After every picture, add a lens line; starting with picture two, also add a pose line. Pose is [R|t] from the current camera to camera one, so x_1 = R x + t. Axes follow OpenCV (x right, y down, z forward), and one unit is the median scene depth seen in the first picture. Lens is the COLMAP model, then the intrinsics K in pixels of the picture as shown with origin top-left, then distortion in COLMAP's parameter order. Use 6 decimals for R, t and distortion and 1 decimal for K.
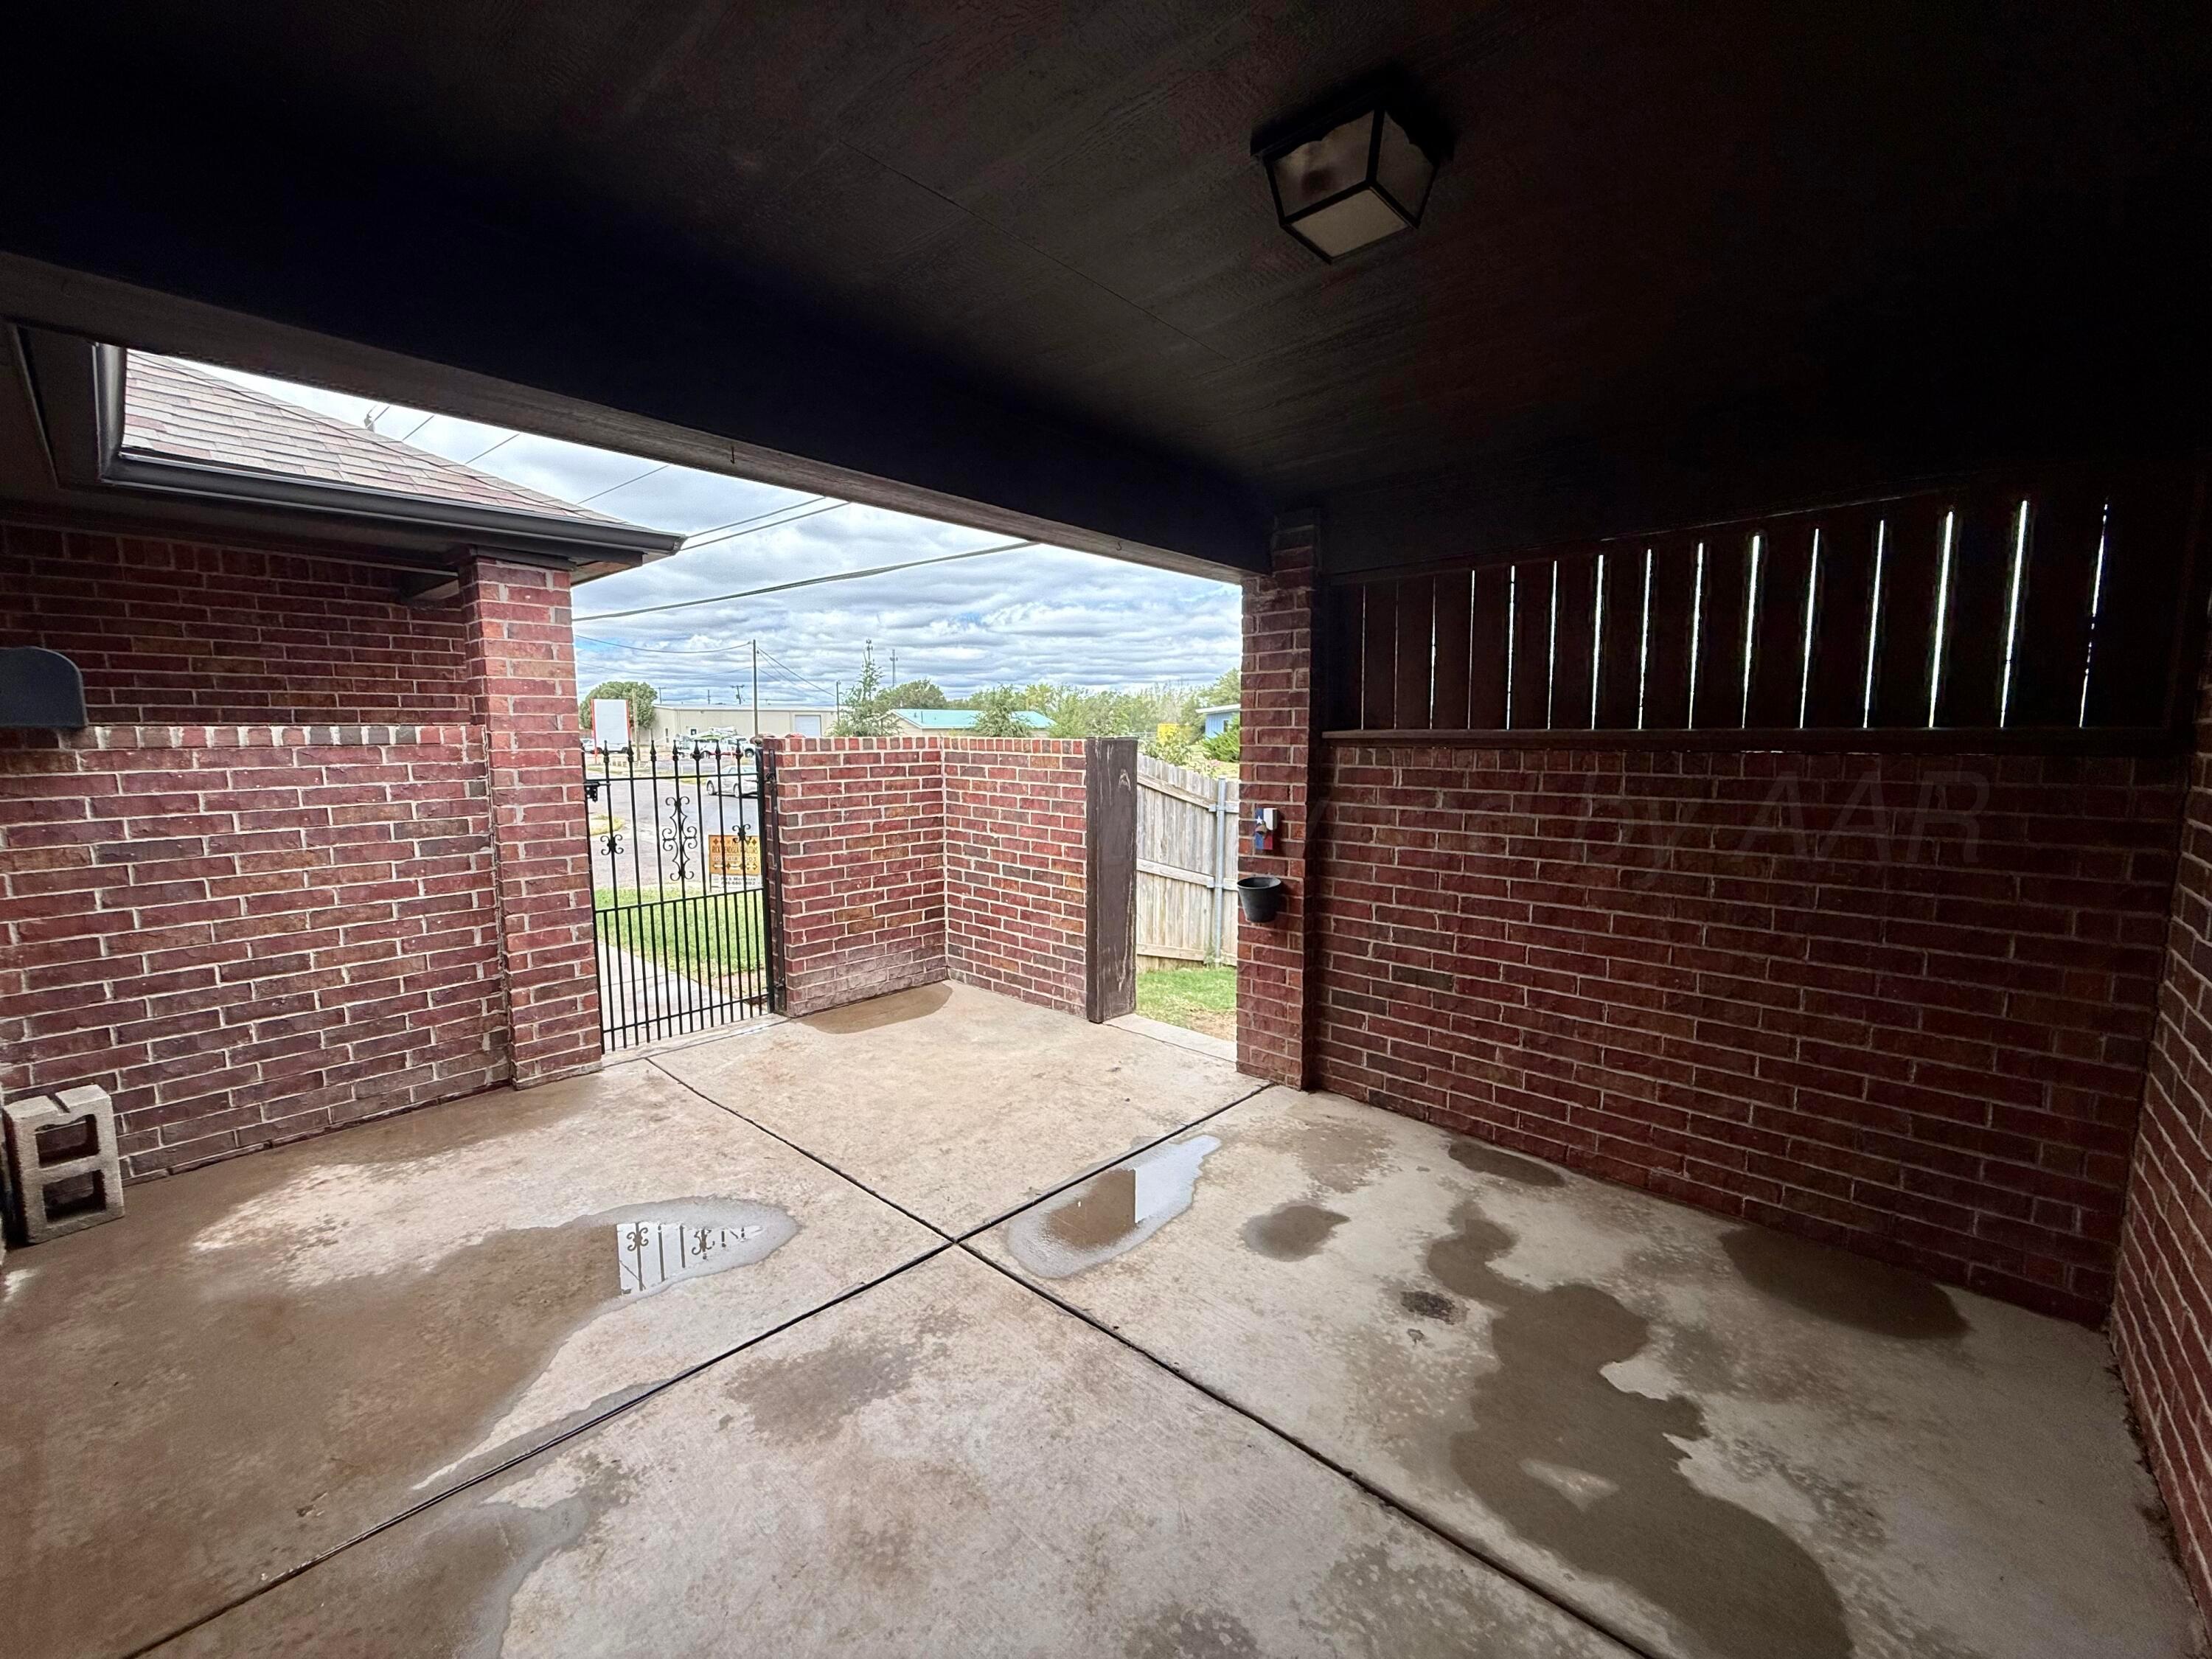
lens RADIAL K [[883.4, 0, 1109.3], [0, 883.4, 820.9], [0, 0, 1]] dist [-0.000926, 0.000518]
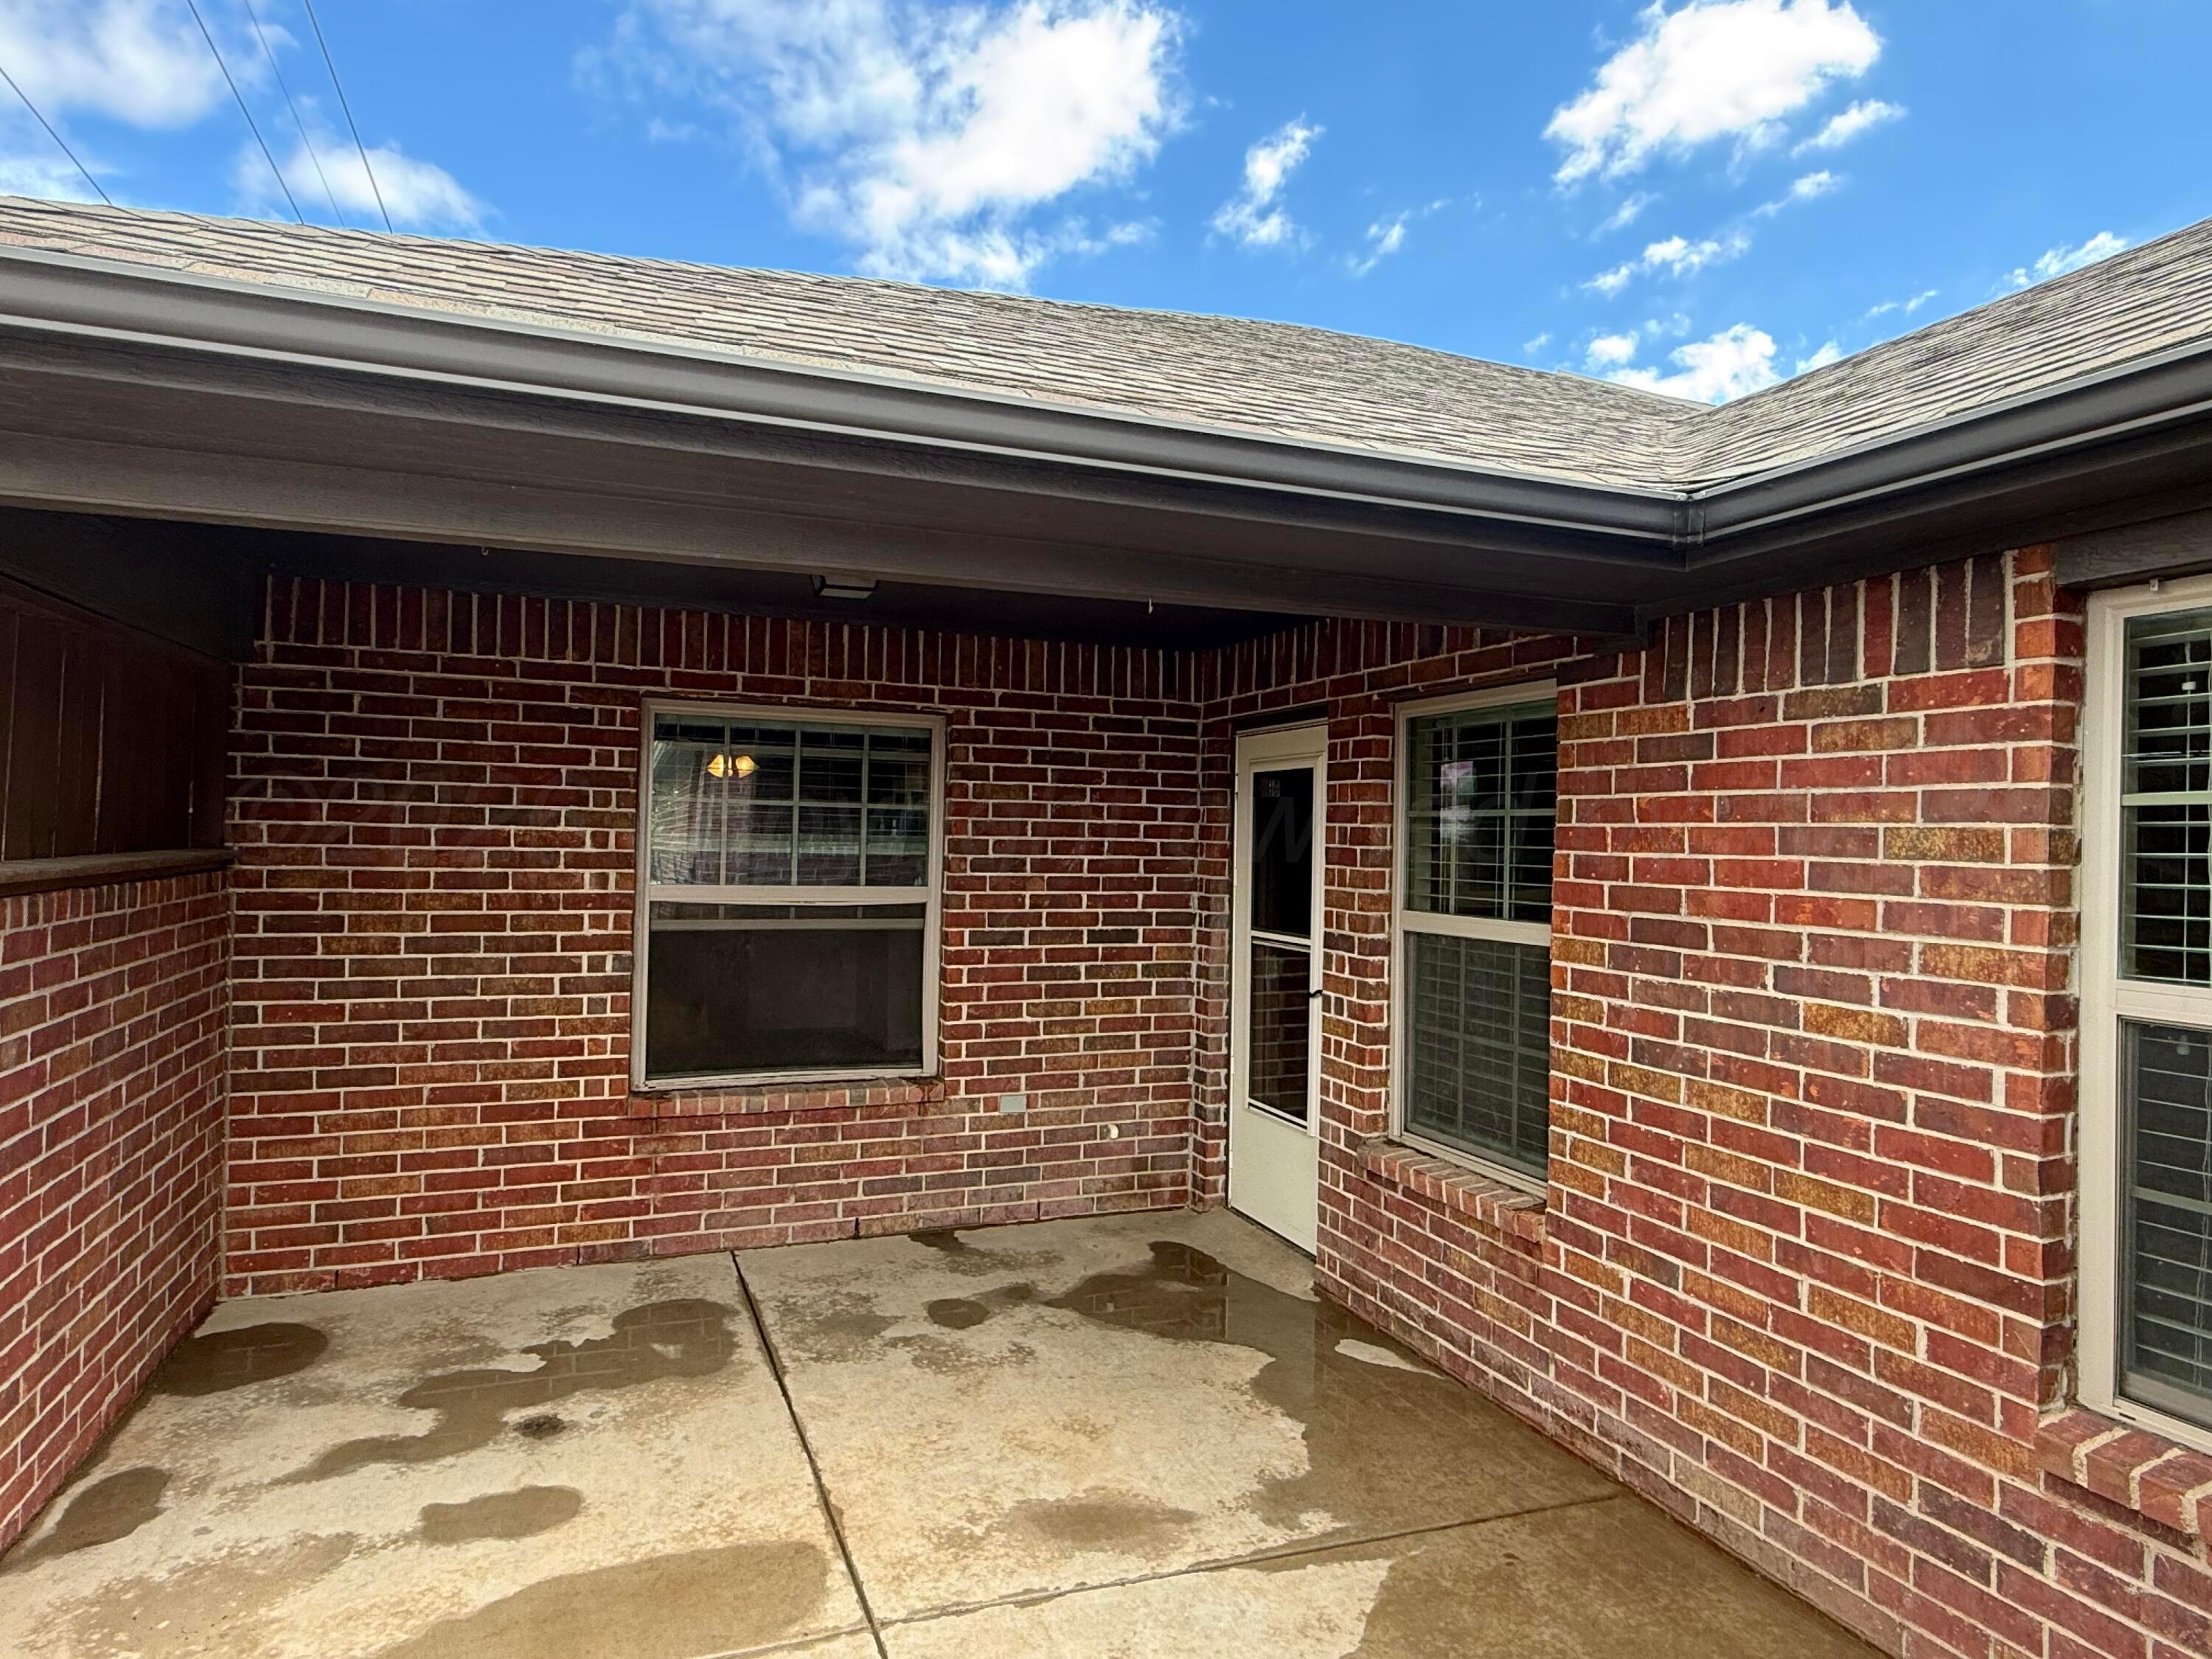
lens RADIAL K [[1275.7, 0, 1103.9], [0, 1275.7, 824.4], [0, 0, 1]] dist [0.003753, -0.001787]
pose [[-0.892781, -0.015650, 0.450219, -0.983292], [0.027854, 0.995567, 0.089841, -0.288090], [-0.449629, 0.092749, -0.888387, 2.222477]]
